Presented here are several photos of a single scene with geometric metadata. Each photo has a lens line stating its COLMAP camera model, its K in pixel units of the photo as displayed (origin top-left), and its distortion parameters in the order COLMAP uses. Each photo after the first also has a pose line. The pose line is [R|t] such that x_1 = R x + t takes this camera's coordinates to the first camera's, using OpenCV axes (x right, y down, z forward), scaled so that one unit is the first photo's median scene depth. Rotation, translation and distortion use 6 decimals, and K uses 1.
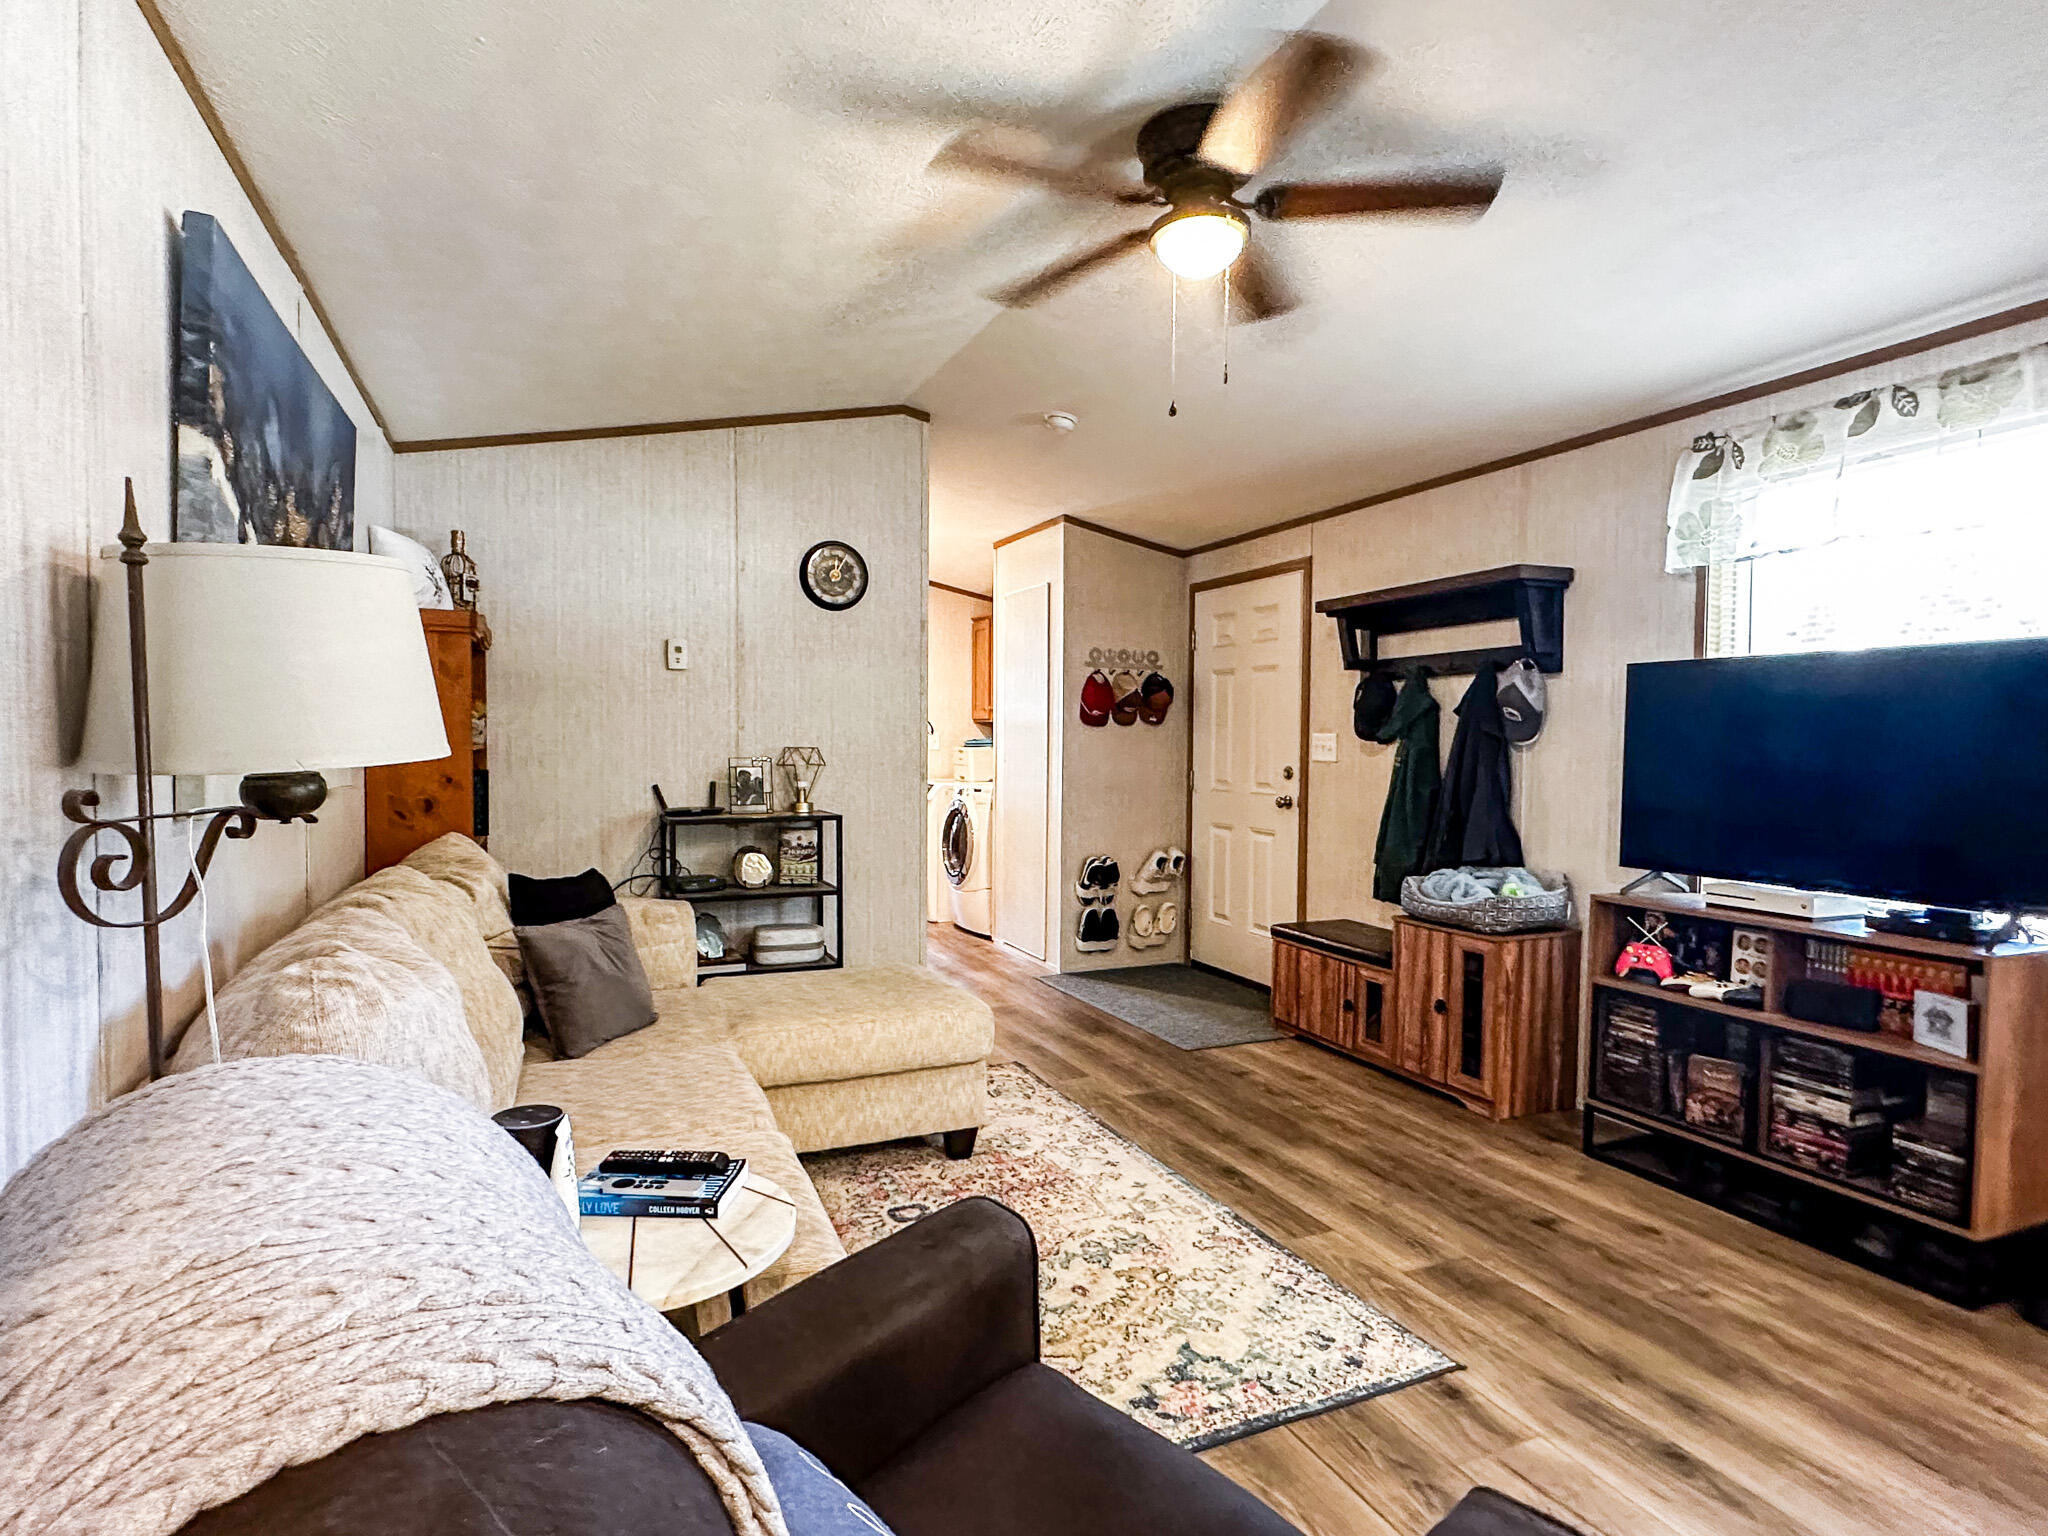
lens RADIAL K [[1077.5, 0, 1018.7], [0, 1077.5, 773.2], [0, 0, 1]] dist [-0.002769, -0.000966]
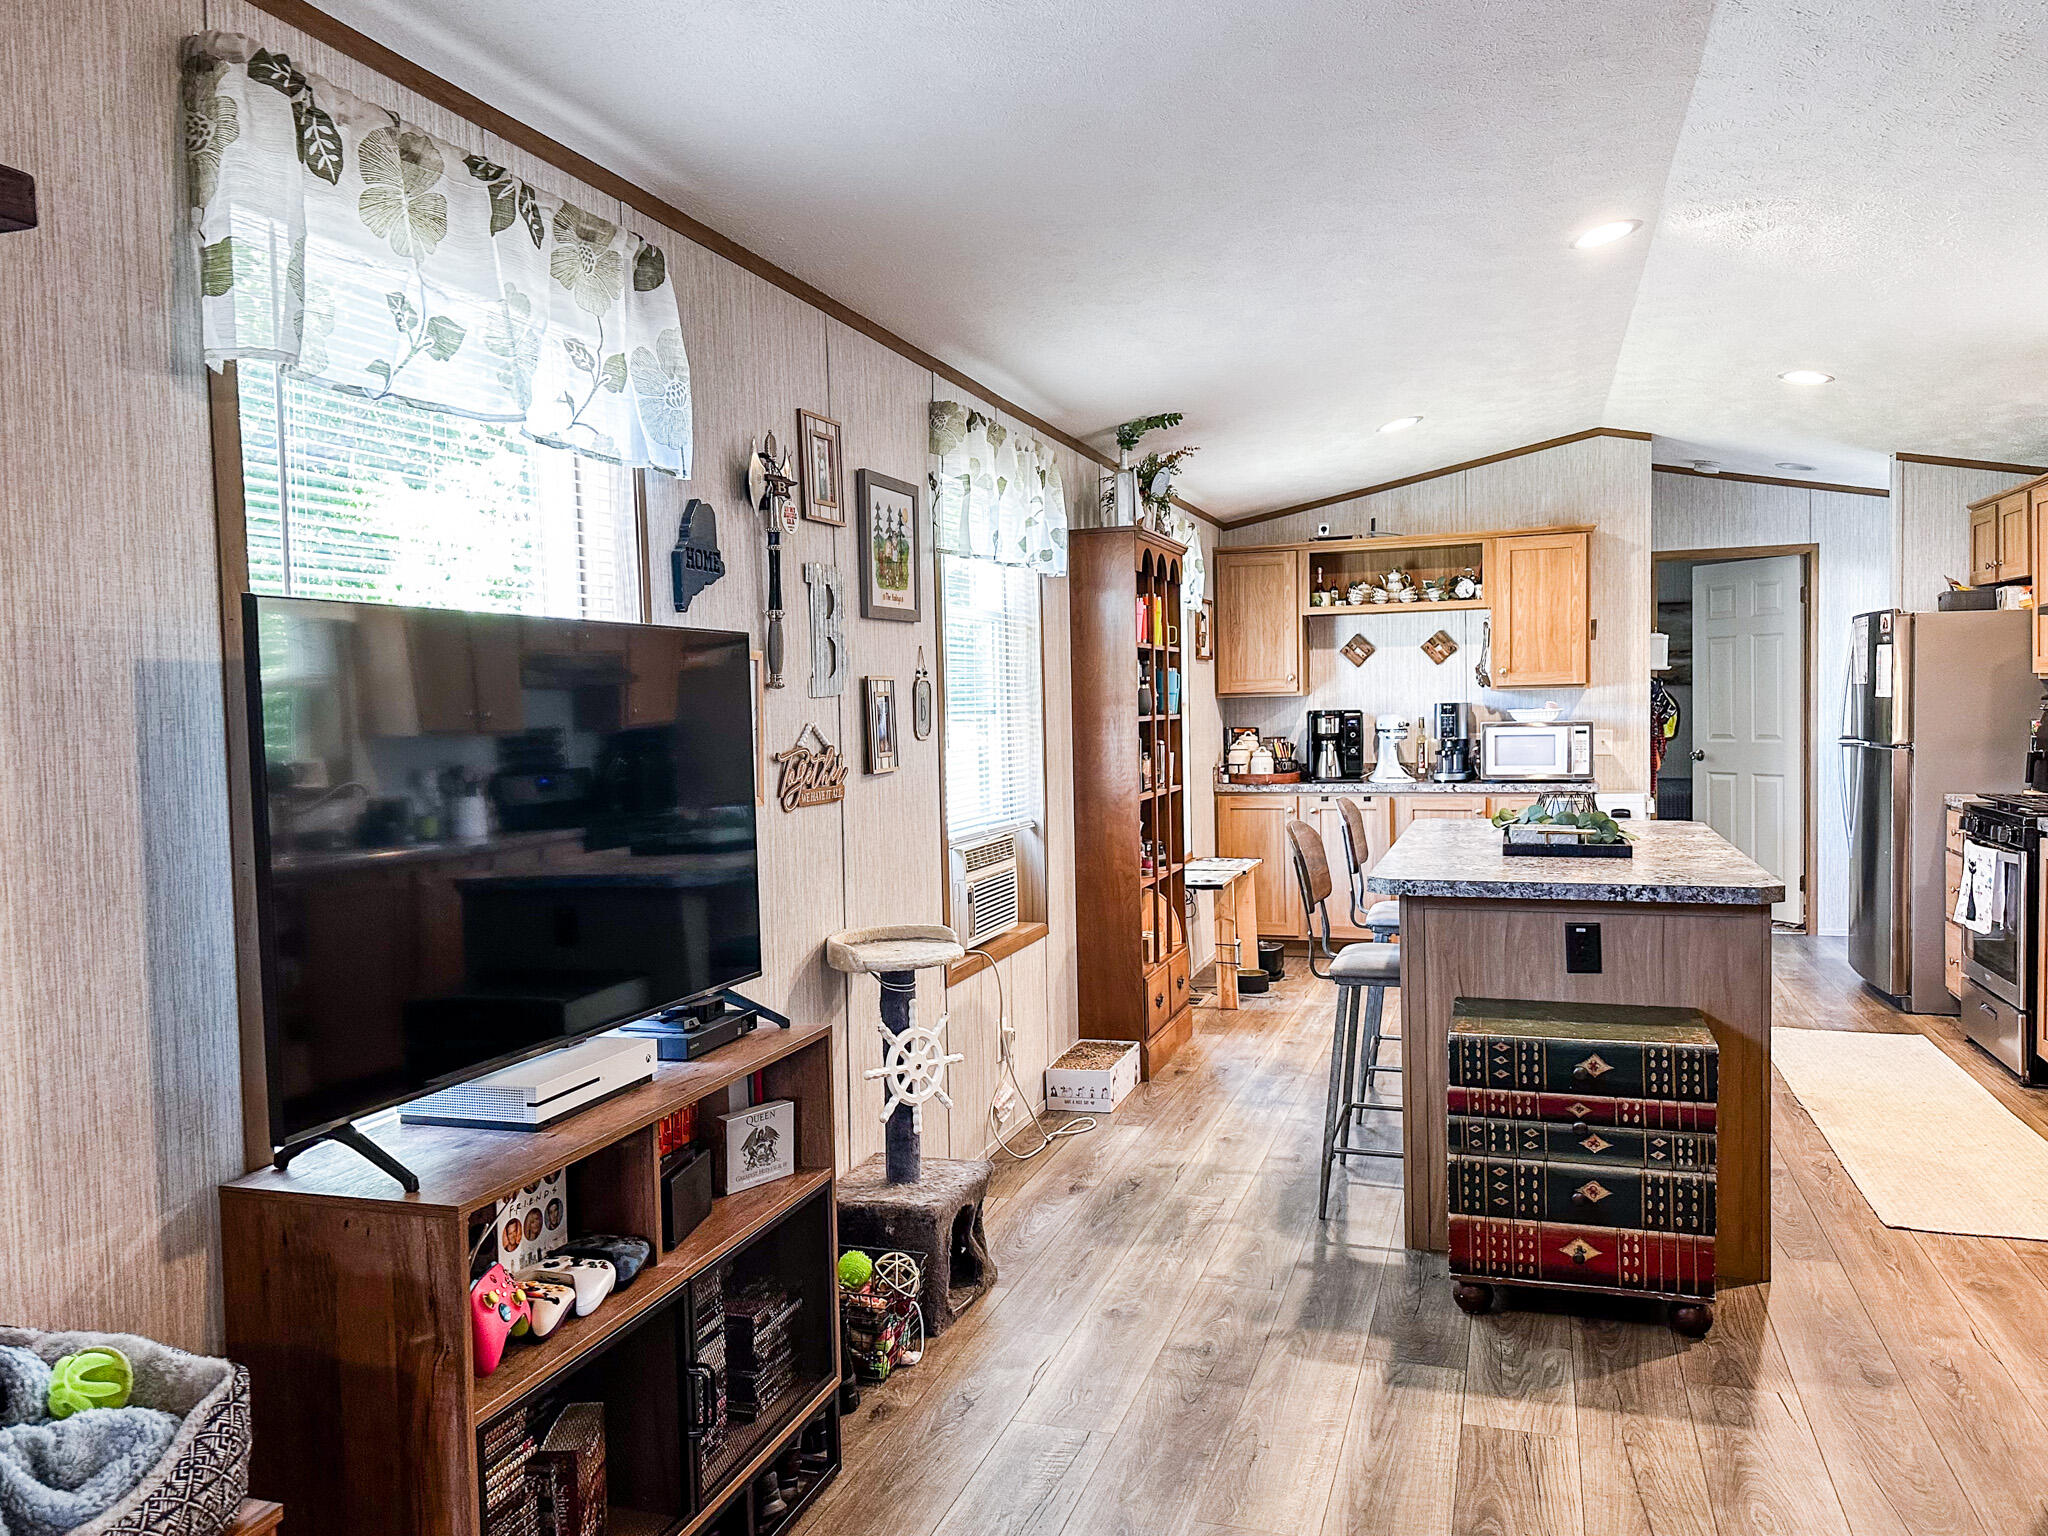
lens RADIAL K [[1509.1, 0, 1015.8], [0, 1509.1, 778.6], [0, 0, 1]] dist [0.121322, -0.183379]
pose [[-0.744206, -0.023896, 0.667522, 0.023298], [0.037632, 0.996273, 0.077619, -0.064887], [-0.666889, 0.082885, -0.740533, 1.123863]]
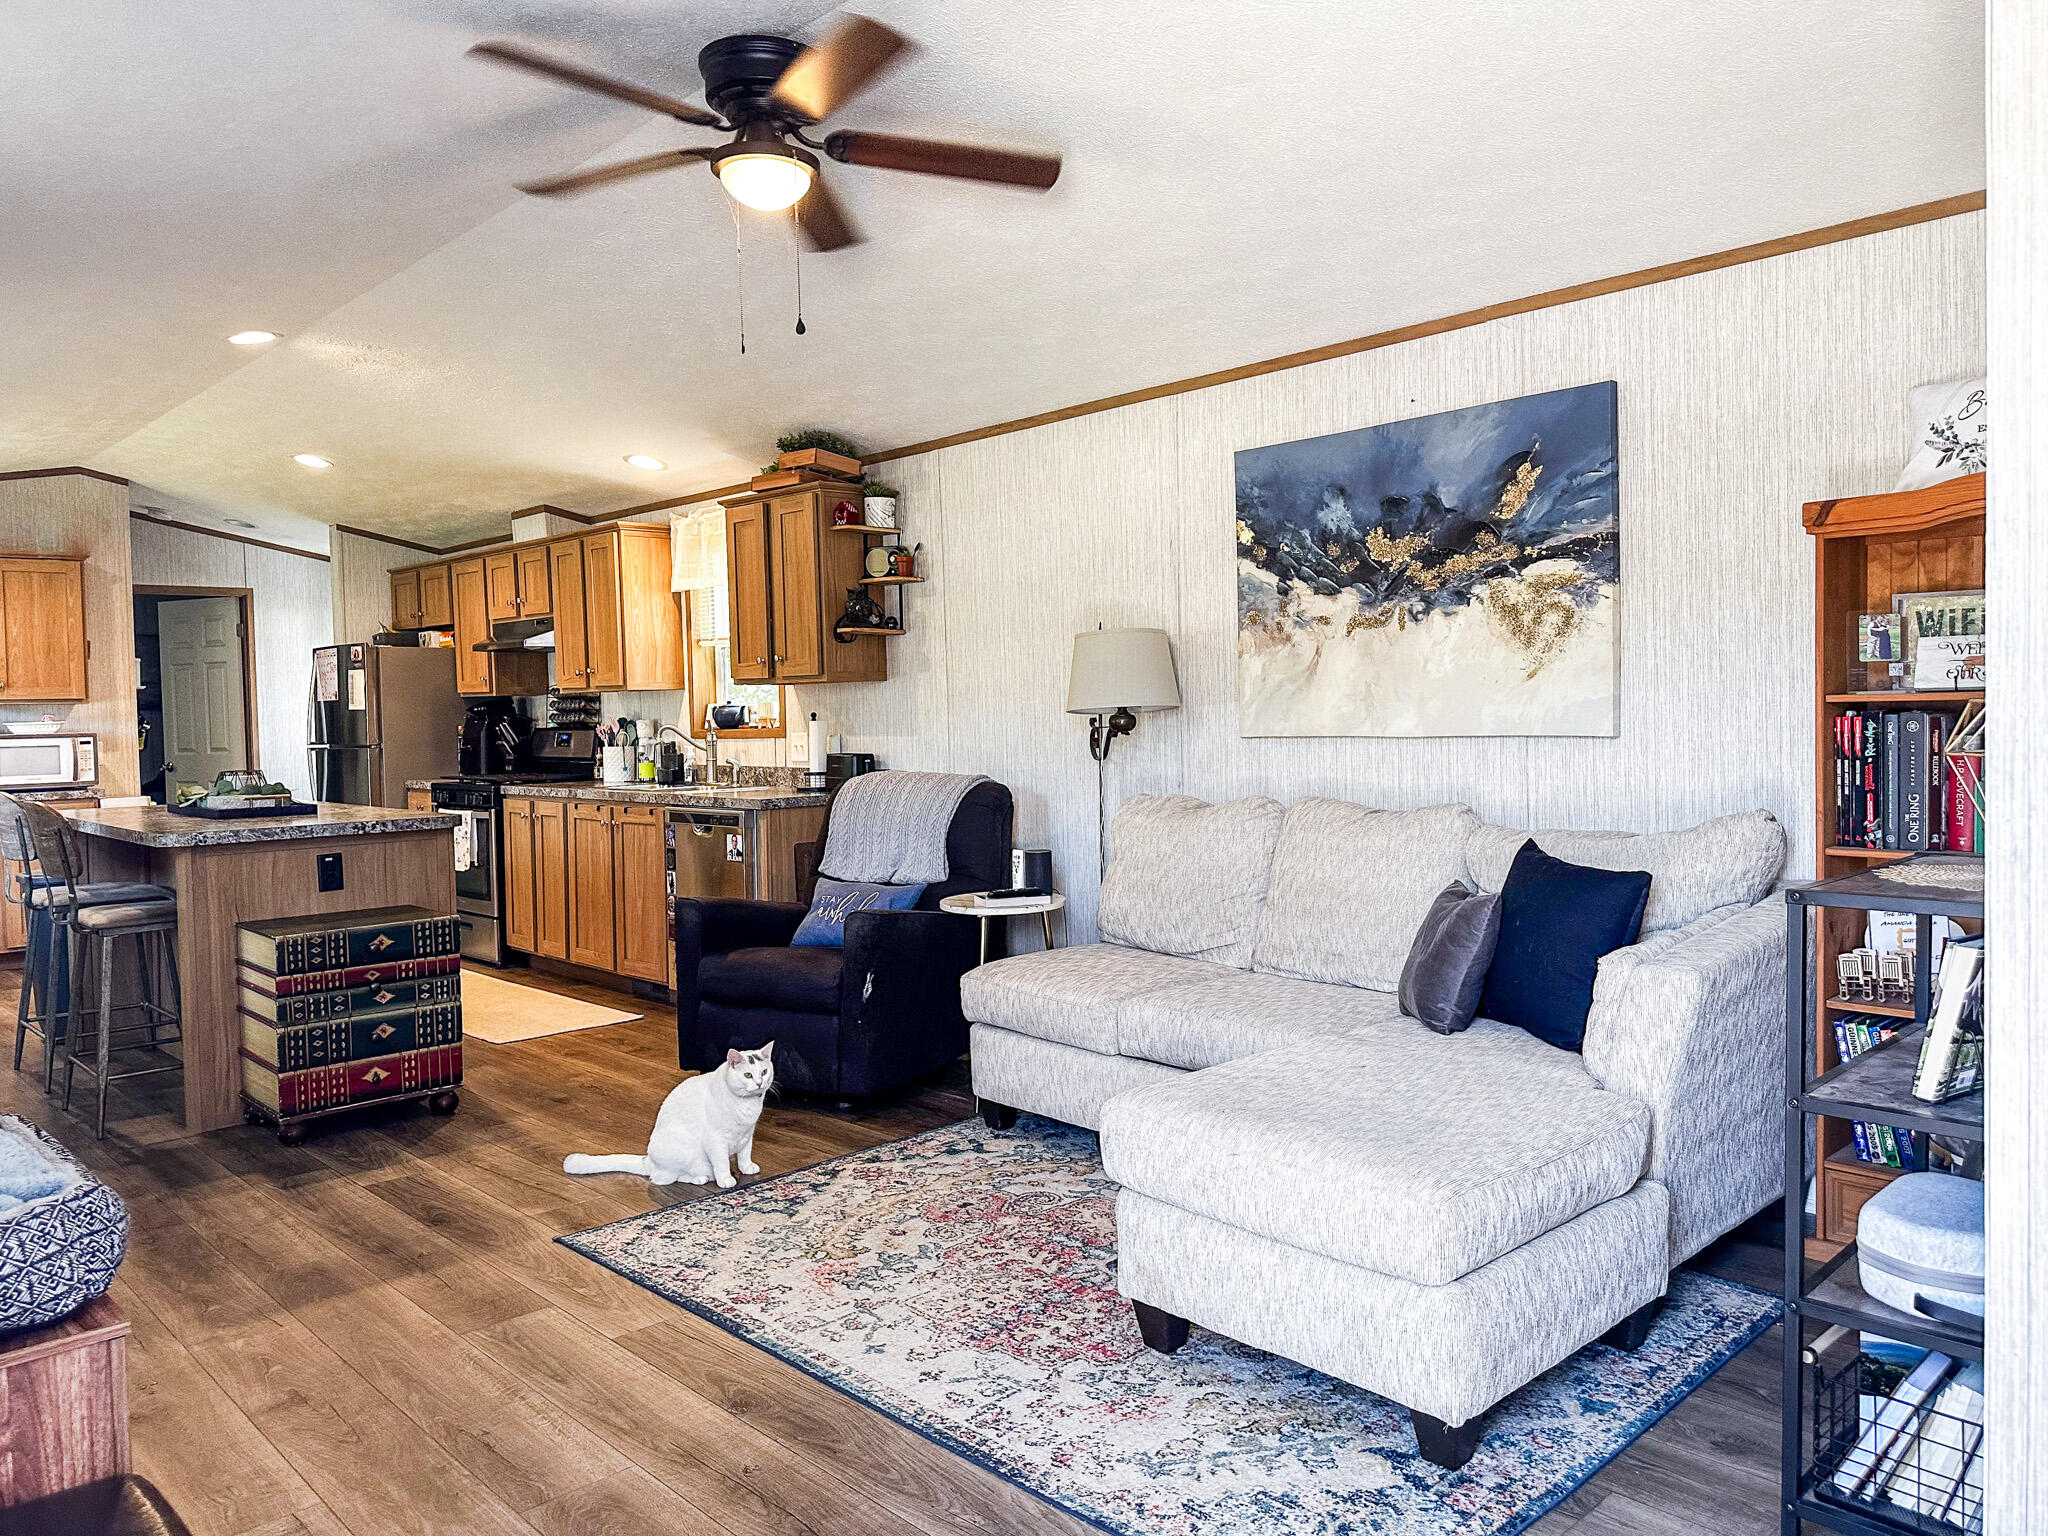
lens RADIAL K [[1434.5, 0, 1022.0], [0, 1434.5, 755.7], [0, 0, 1]] dist [0.149544, -0.244843]
pose [[-0.939055, 0.024626, -0.342884, 0.278198], [0.004400, 0.998210, 0.059640, -0.041386], [0.343739, 0.054496, -0.937482, 1.567683]]
